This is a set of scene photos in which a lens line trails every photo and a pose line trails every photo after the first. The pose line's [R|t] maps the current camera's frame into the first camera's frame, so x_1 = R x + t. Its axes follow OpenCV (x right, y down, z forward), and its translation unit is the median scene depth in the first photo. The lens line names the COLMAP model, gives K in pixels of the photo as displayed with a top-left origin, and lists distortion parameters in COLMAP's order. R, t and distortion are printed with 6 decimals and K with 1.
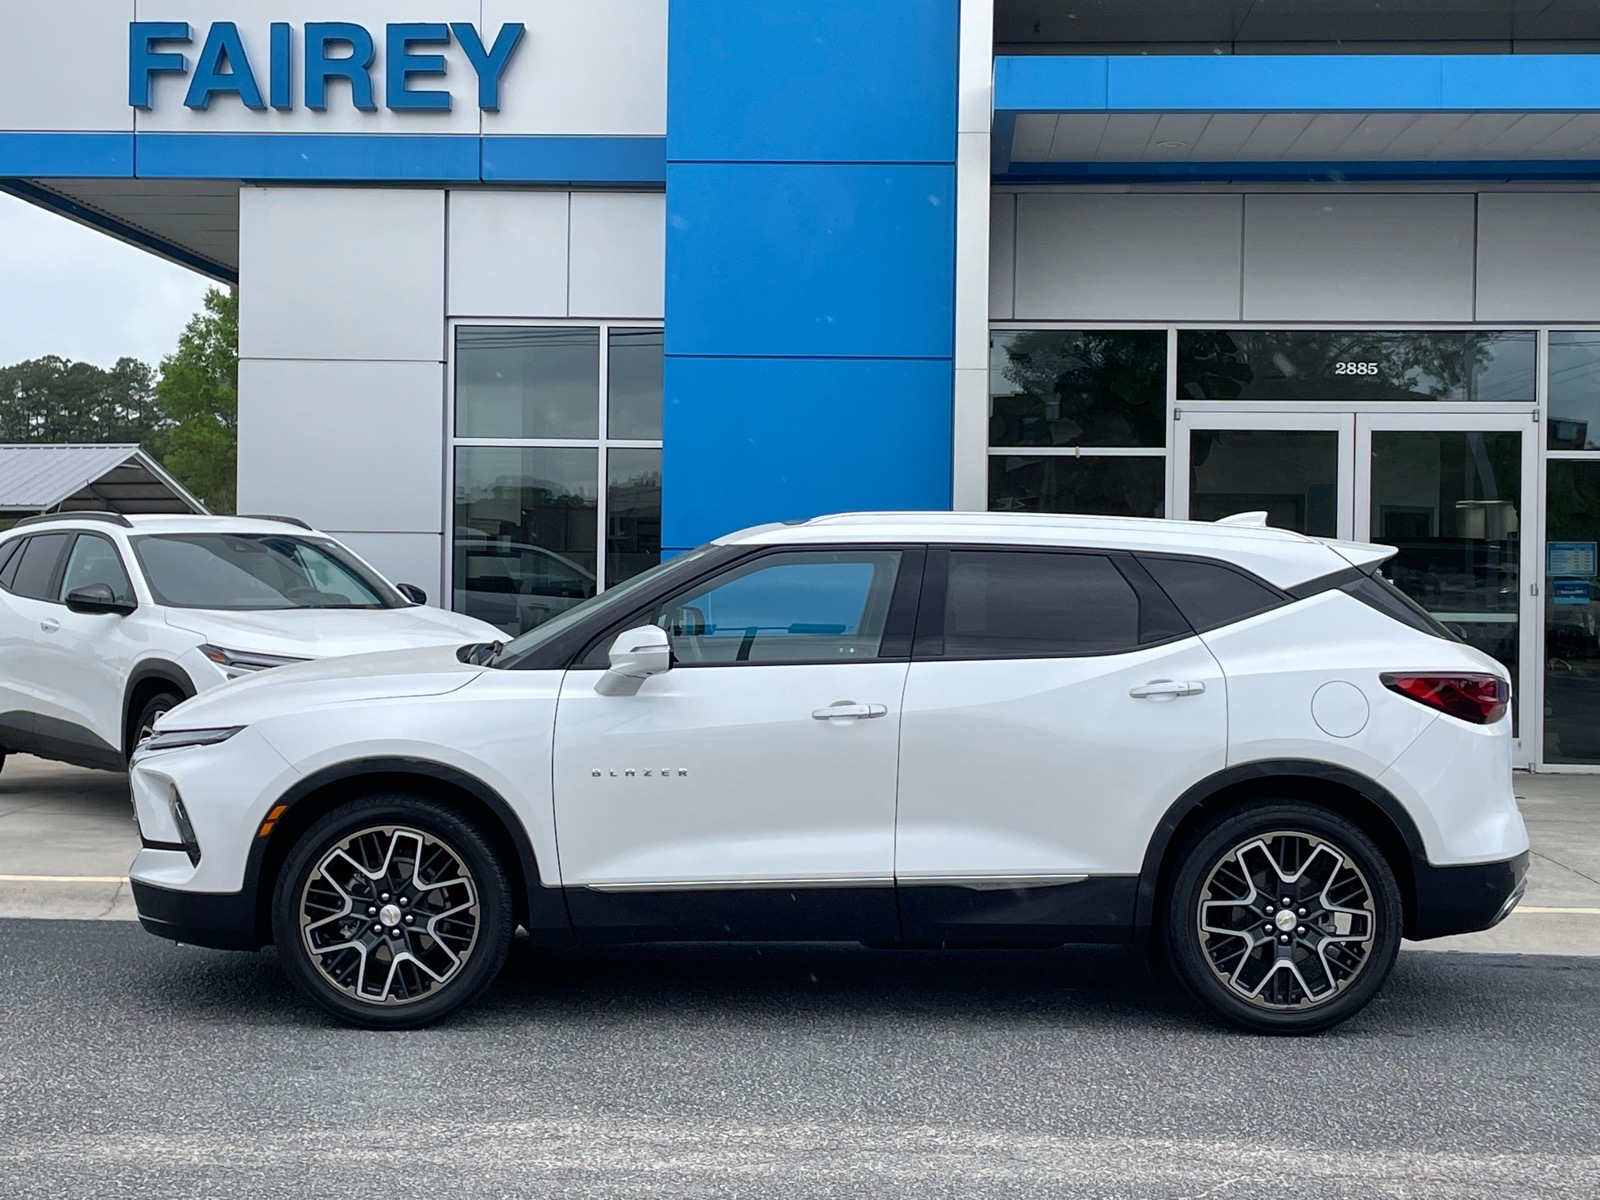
lens RADIAL K [[2434.6, 0, 800.6], [0, 2434.6, 586.4], [0, 0, 1]] dist [0.103325, 0.000000]
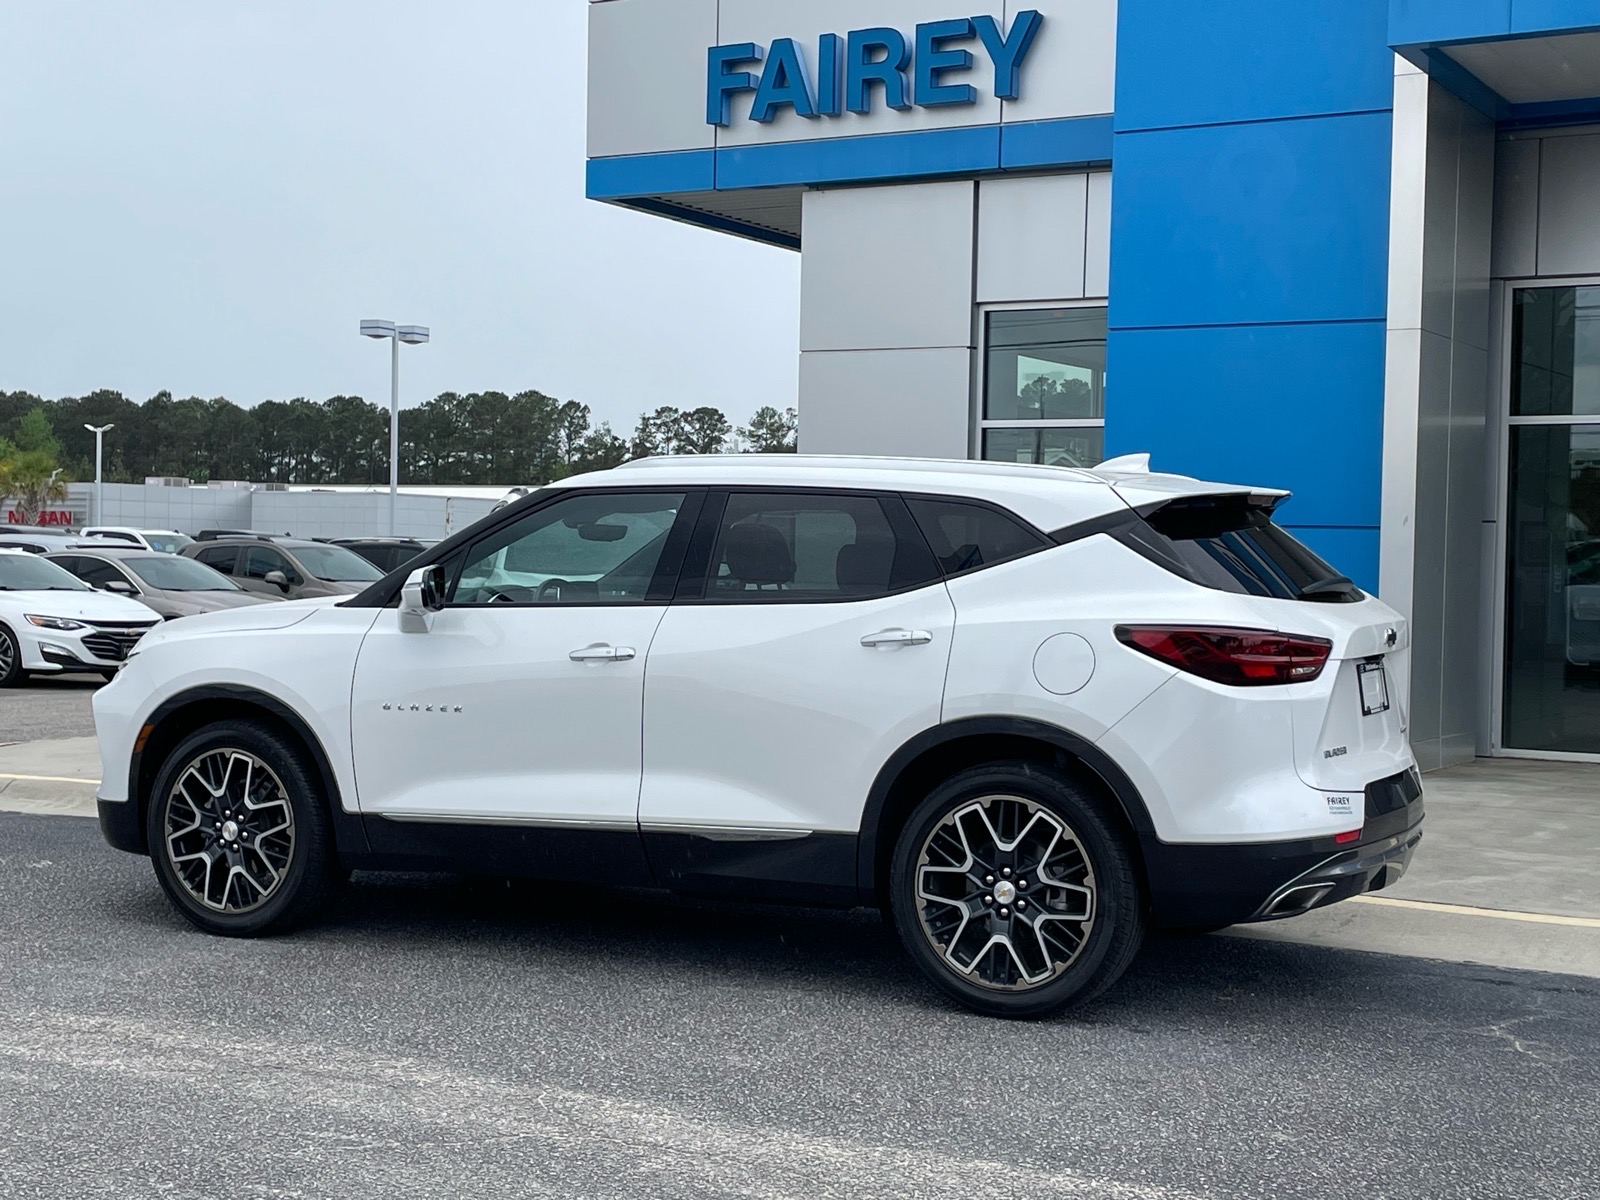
lens RADIAL K [[2324.0, 0, 800.1], [0, 2324.0, 612.3], [0, 0, 1]] dist [0.101478, 0.000000]
pose [[0.896385, 0.017327, -0.442938, 0.512404], [-0.013629, 0.999841, 0.011529, 0.022563], [0.443067, -0.004297, 0.896478, 0.184451]]
